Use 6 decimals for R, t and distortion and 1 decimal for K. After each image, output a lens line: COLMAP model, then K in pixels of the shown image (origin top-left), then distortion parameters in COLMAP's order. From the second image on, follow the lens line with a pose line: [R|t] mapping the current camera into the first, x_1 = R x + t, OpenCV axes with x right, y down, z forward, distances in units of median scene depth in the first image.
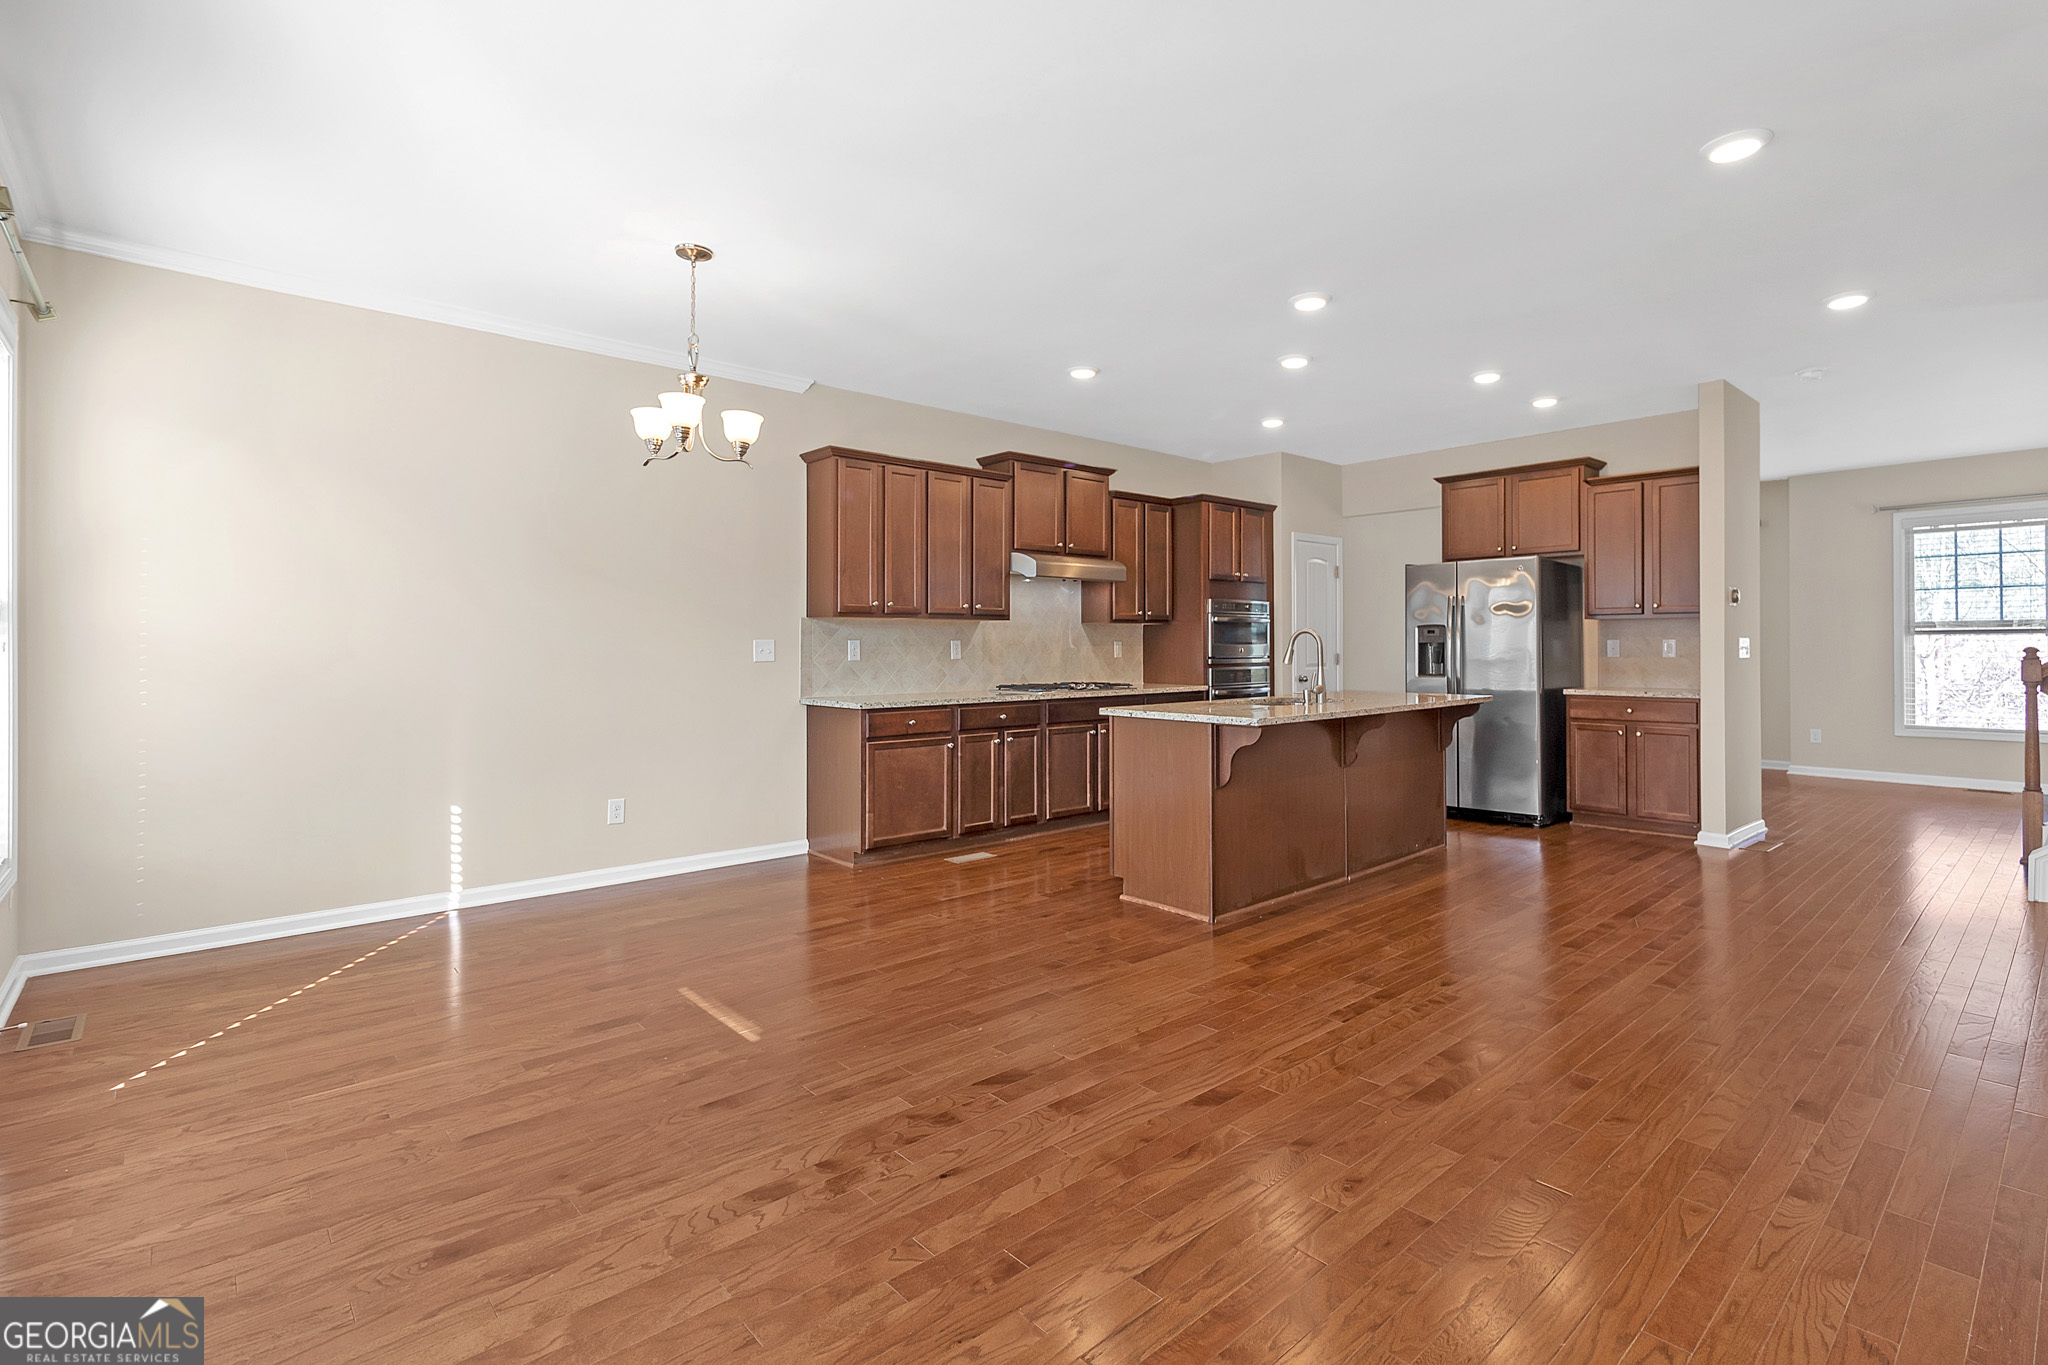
lens RADIAL K [[960.2, 0, 1021.5], [0, 960.2, 574.8], [0, 0, 1]] dist [-0.000272, 0.000103]
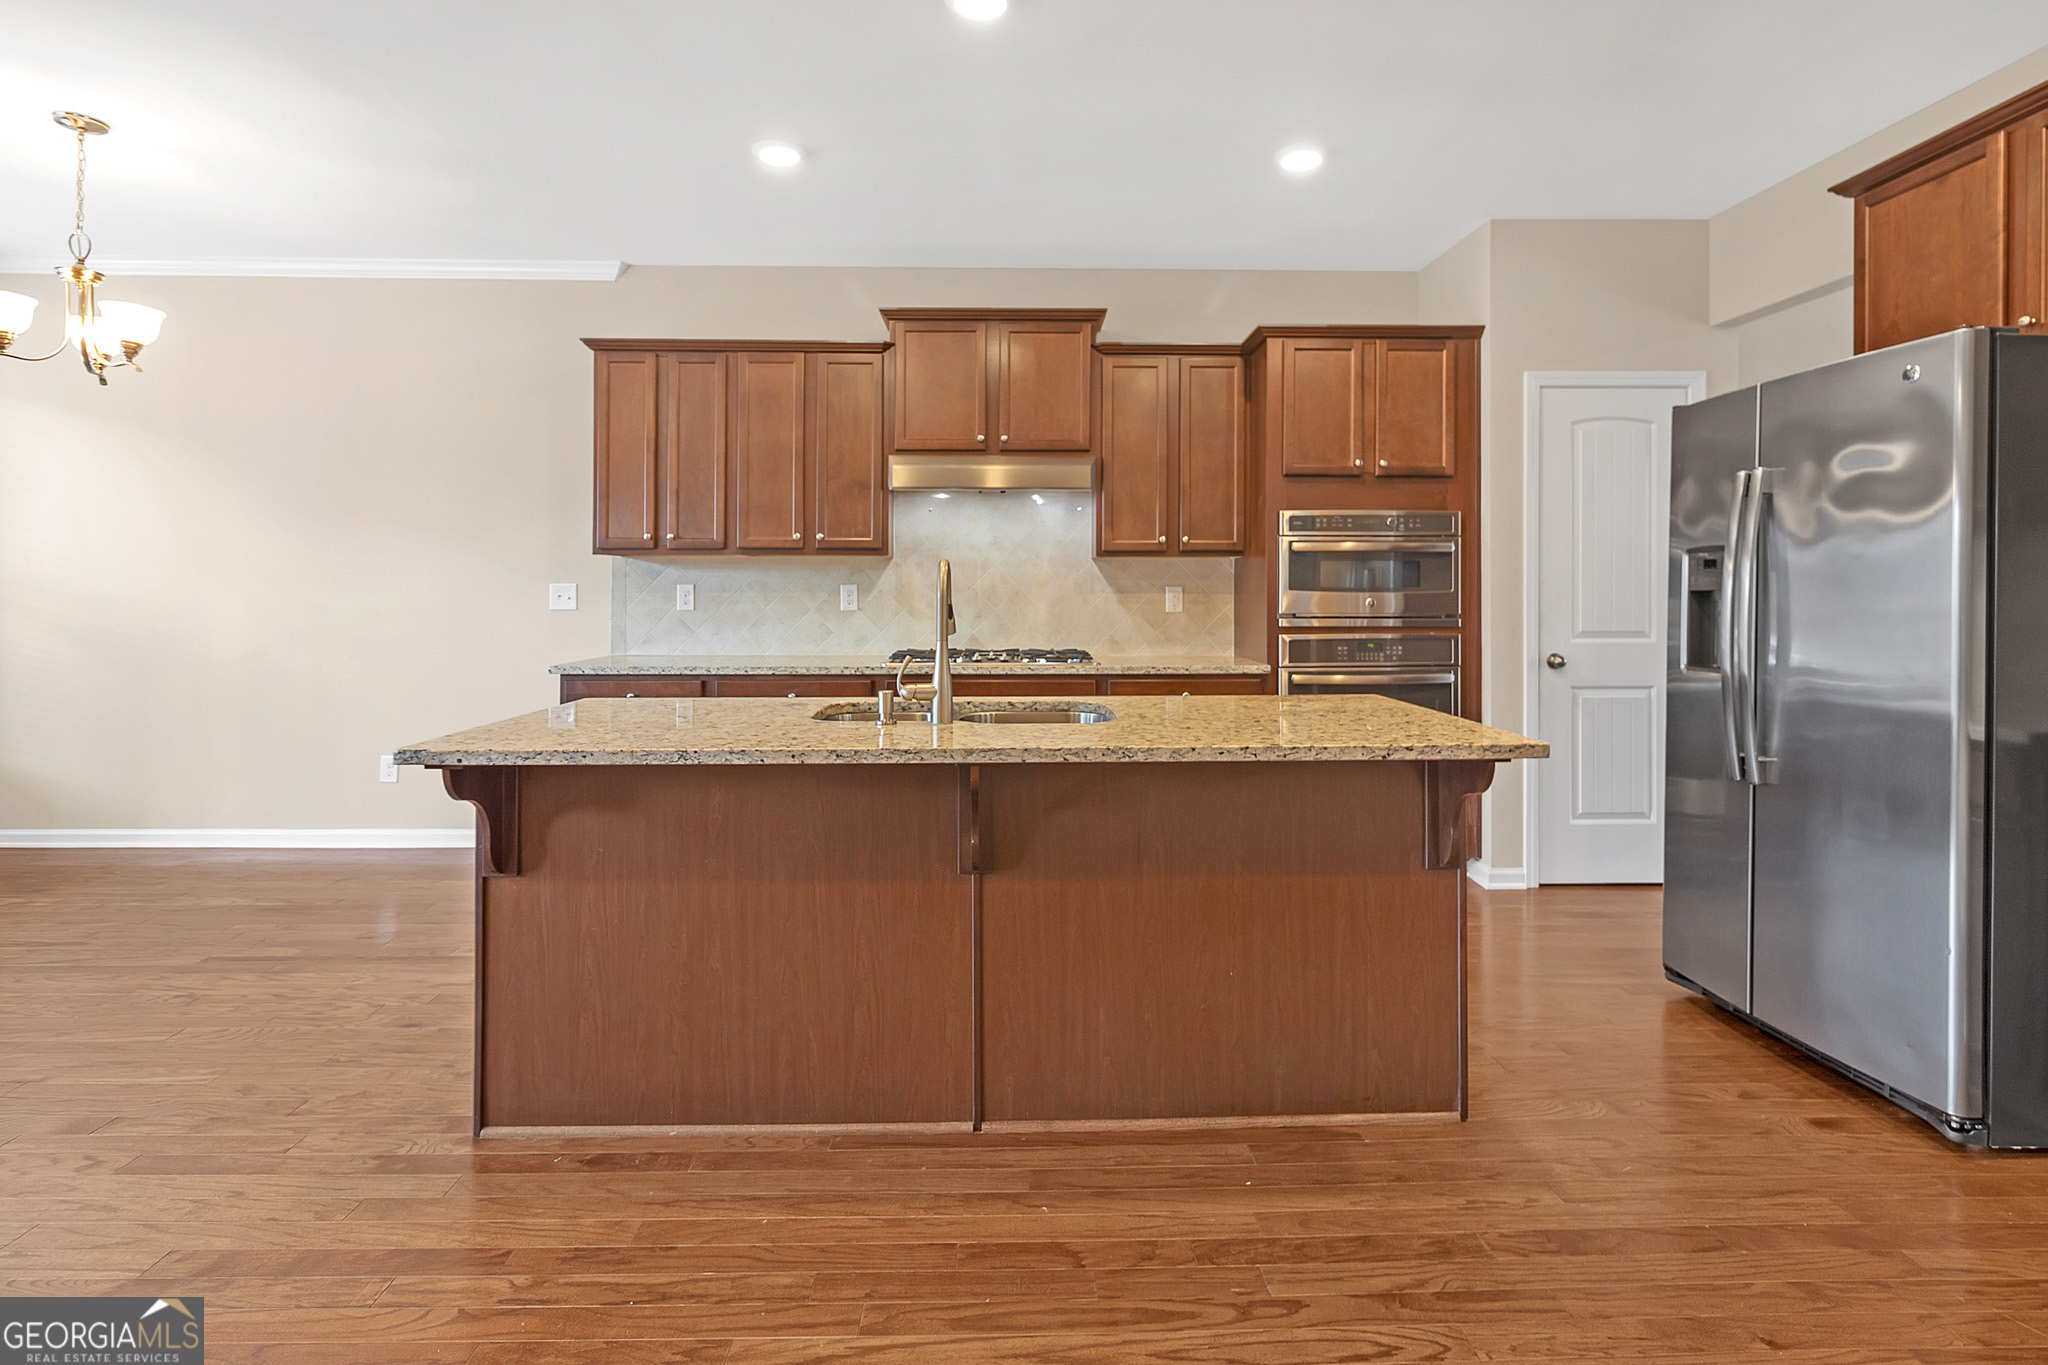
lens RADIAL K [[960.2, 0, 1021.5], [0, 960.2, 574.8], [0, 0, 1]] dist [-0.000272, 0.000103]
pose [[0.761768, -0.000163, -0.647849, 0.491857], [0.044213, 0.997682, 0.051737, 0.028570], [0.646339, -0.068055, 0.760010, 0.525674]]
